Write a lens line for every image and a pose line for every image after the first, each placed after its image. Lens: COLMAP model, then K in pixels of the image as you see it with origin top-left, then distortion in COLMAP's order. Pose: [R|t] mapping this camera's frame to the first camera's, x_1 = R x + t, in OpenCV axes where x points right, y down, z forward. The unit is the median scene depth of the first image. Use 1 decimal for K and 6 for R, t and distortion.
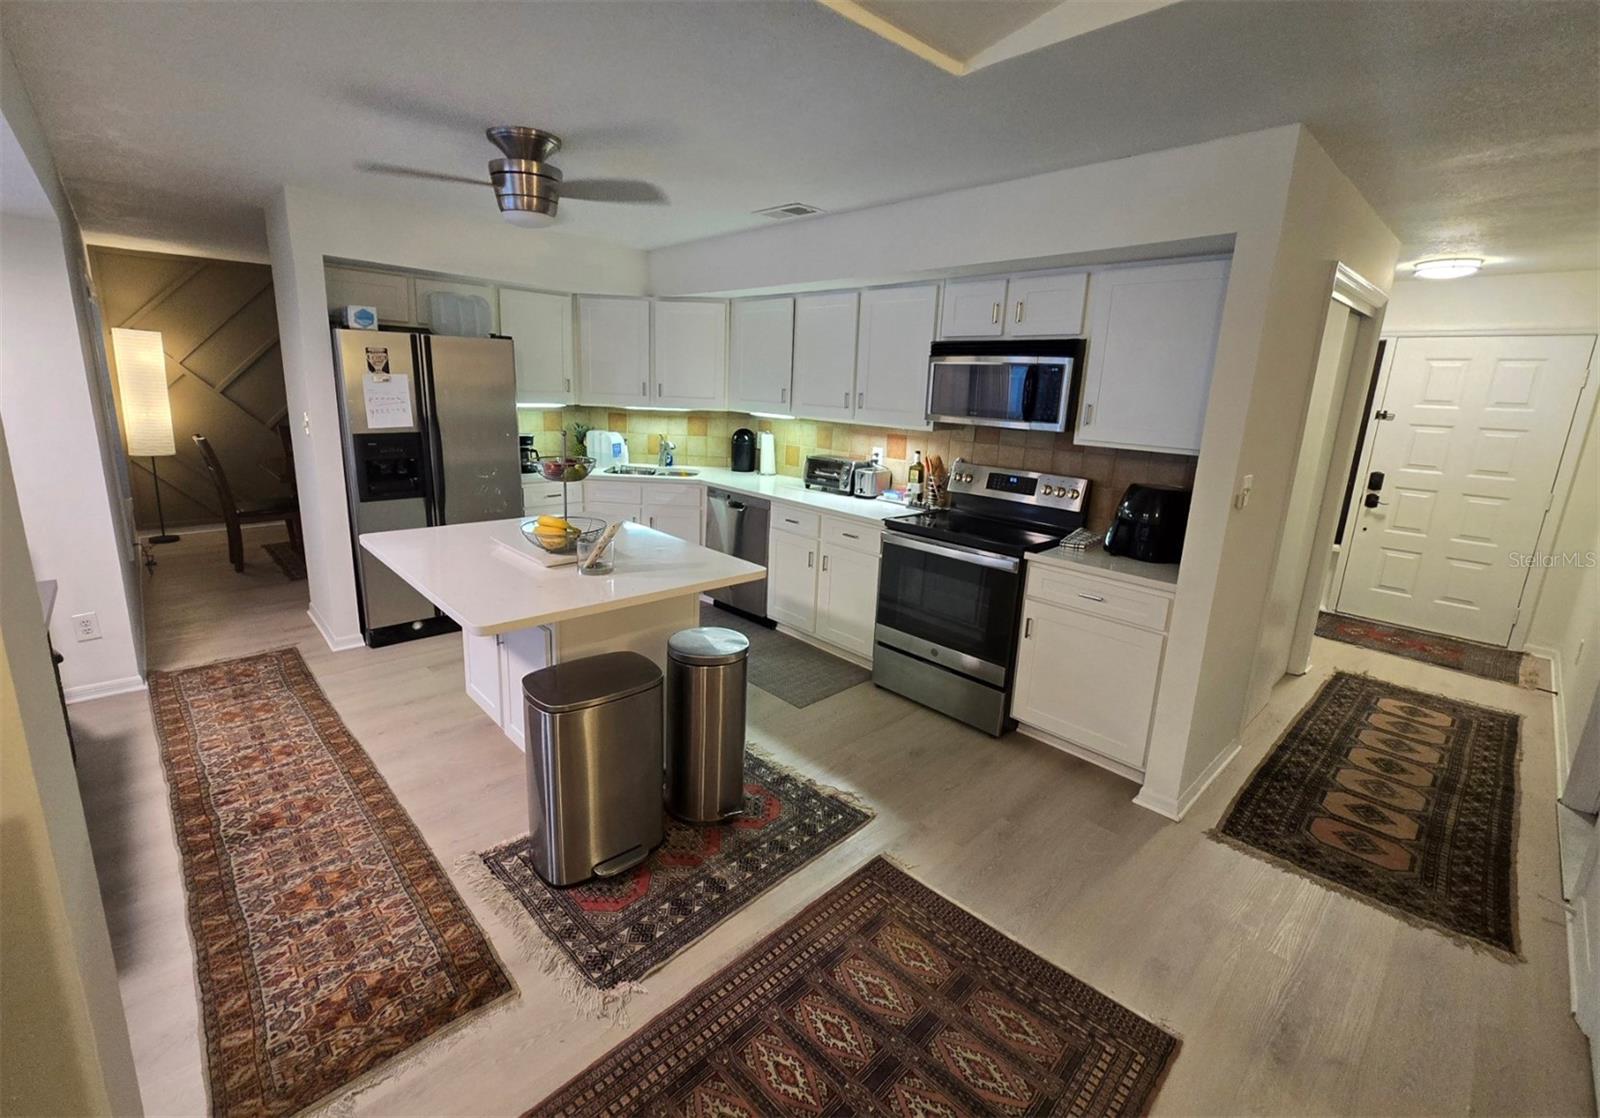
lens RADIAL K [[681.6, 0, 794.2], [0, 681.6, 529.4], [0, 0, 1]] dist [-0.001992, -0.000065]
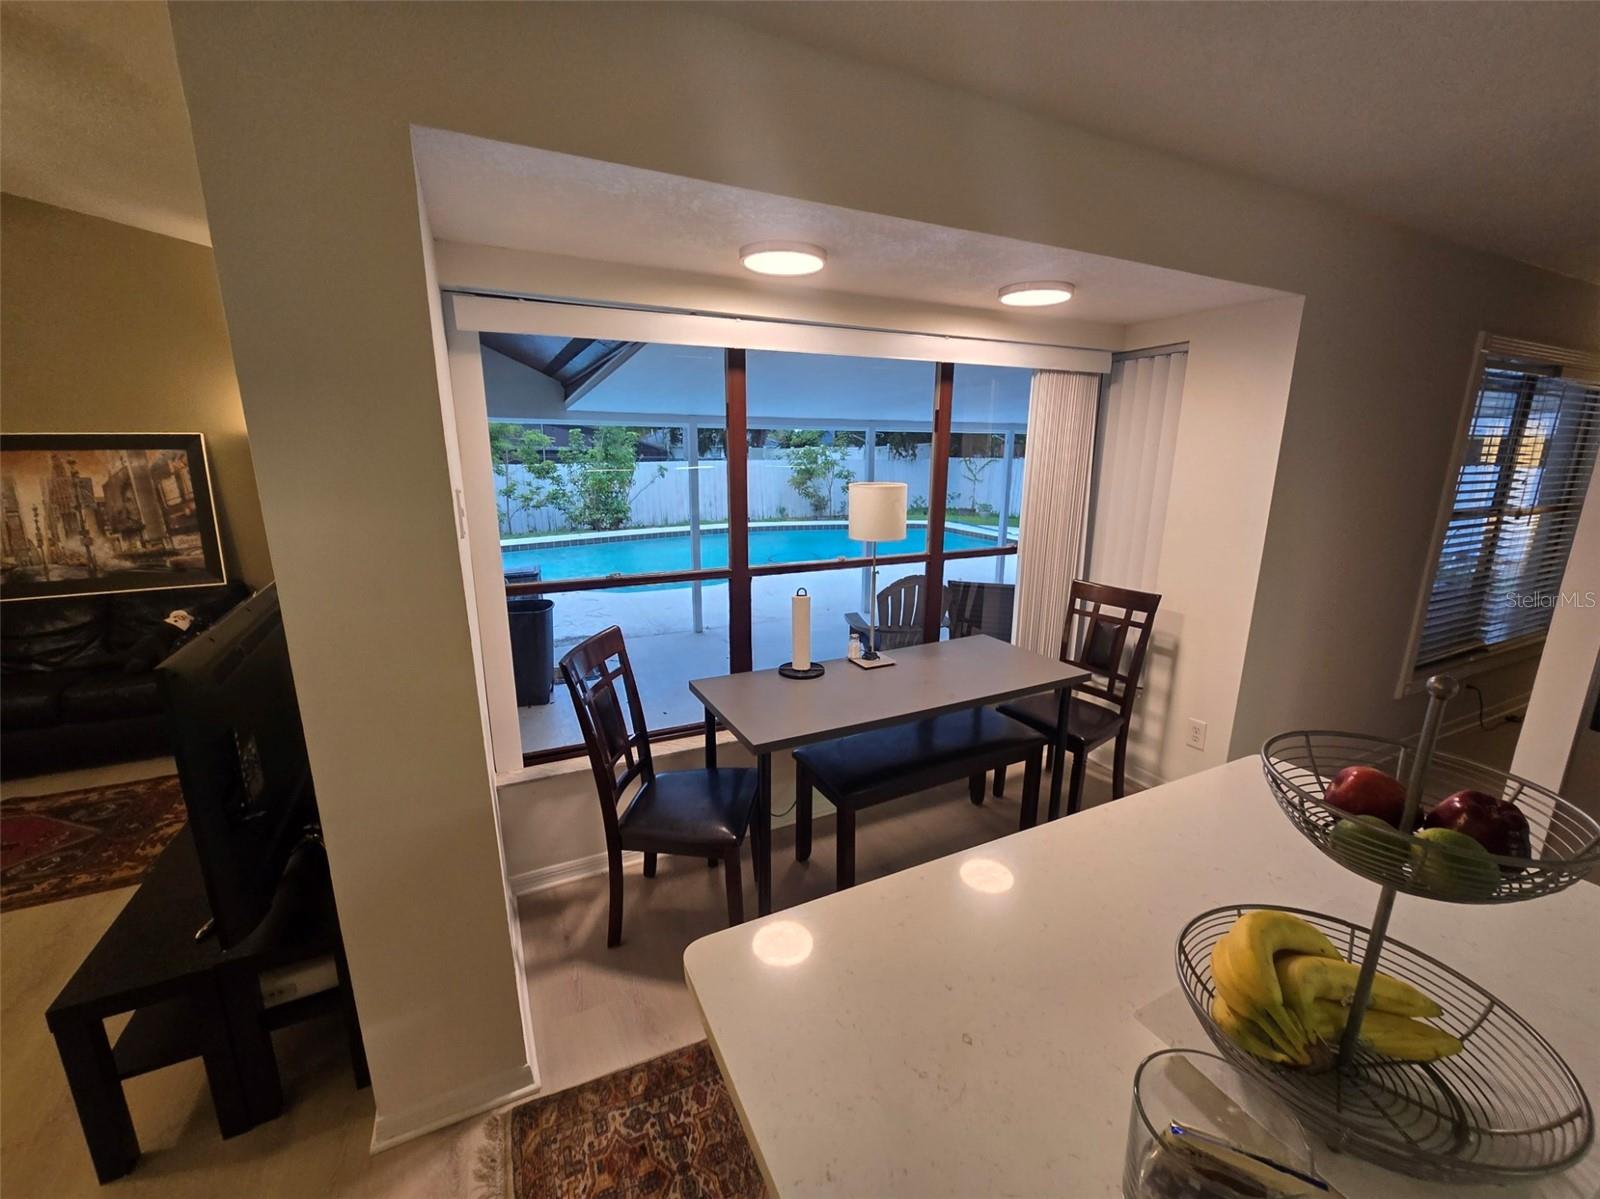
lens RADIAL K [[656.1, 0, 801.7], [0, 656.1, 601.3], [0, 0, 1]] dist [-0.010713, 0.000040]
pose [[-0.293904, 0.176766, -0.939348, -0.067702], [-0.224310, 0.942551, 0.247551, -0.215407], [0.929142, 0.283462, -0.237370, 1.046471]]
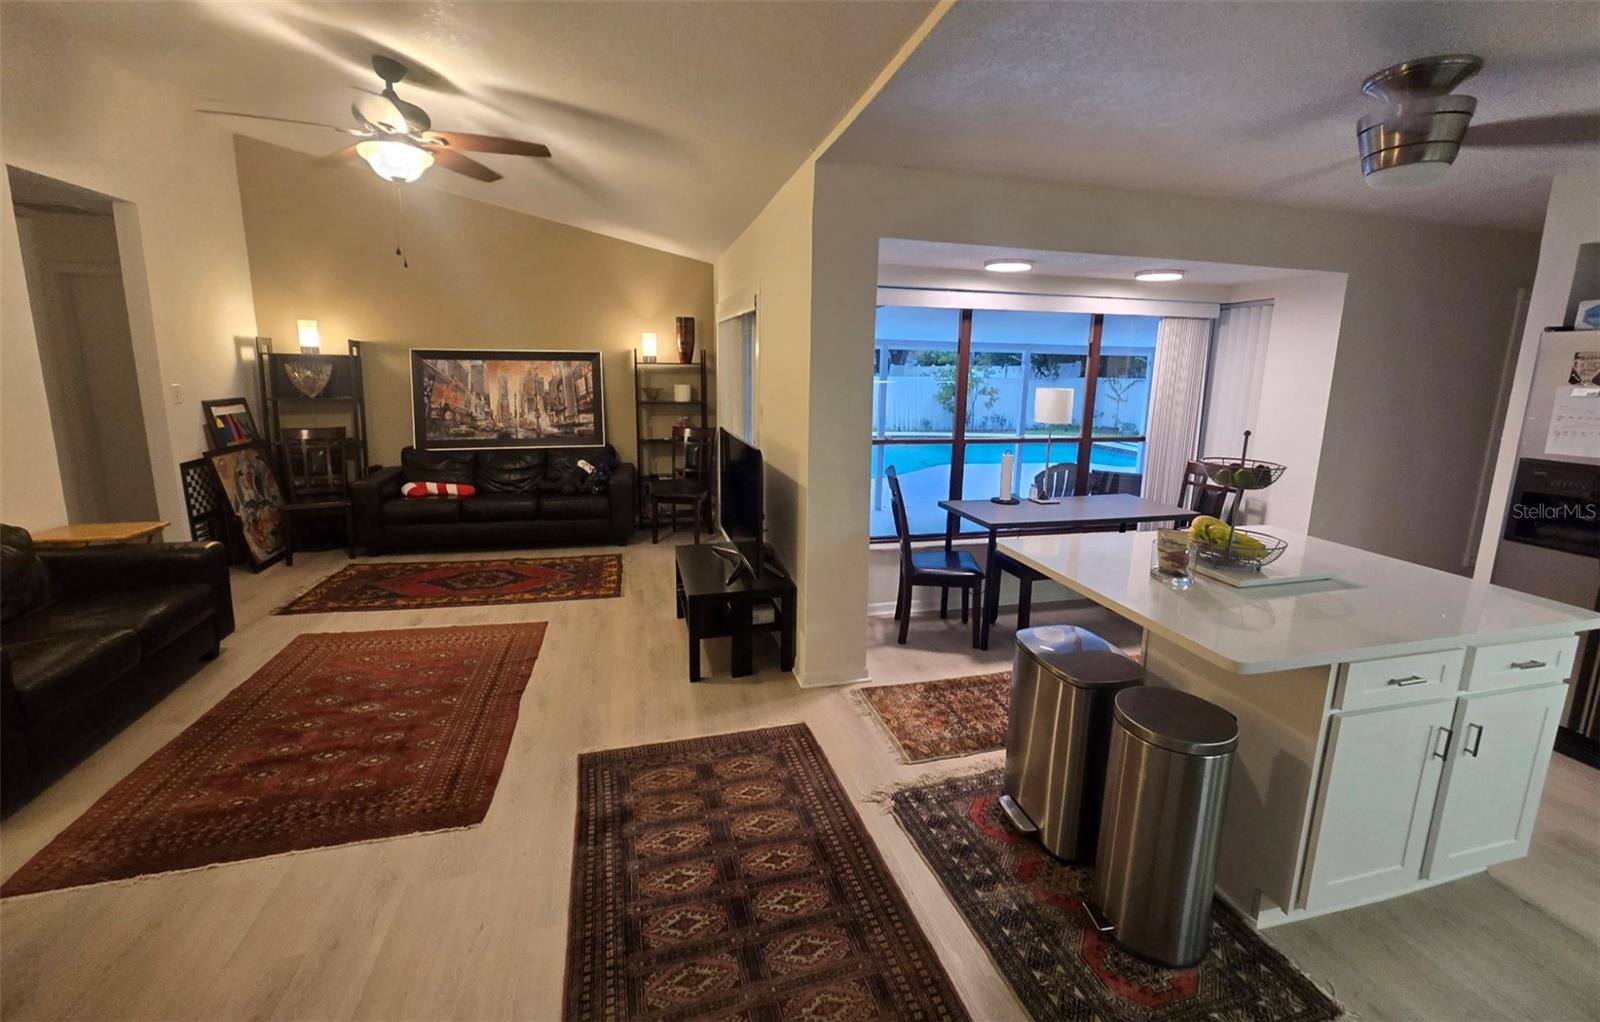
lens RADIAL K [[653.7, 0, 795.6], [0, 653.7, 474.6], [0, 0, 1]] dist [-0.020025, -0.000234]
pose [[-0.482612, 0.098664, -0.870259, 0.827872], [-0.225973, 0.945965, 0.232563, -0.187681], [0.846181, 0.308893, -0.434238, 1.106017]]
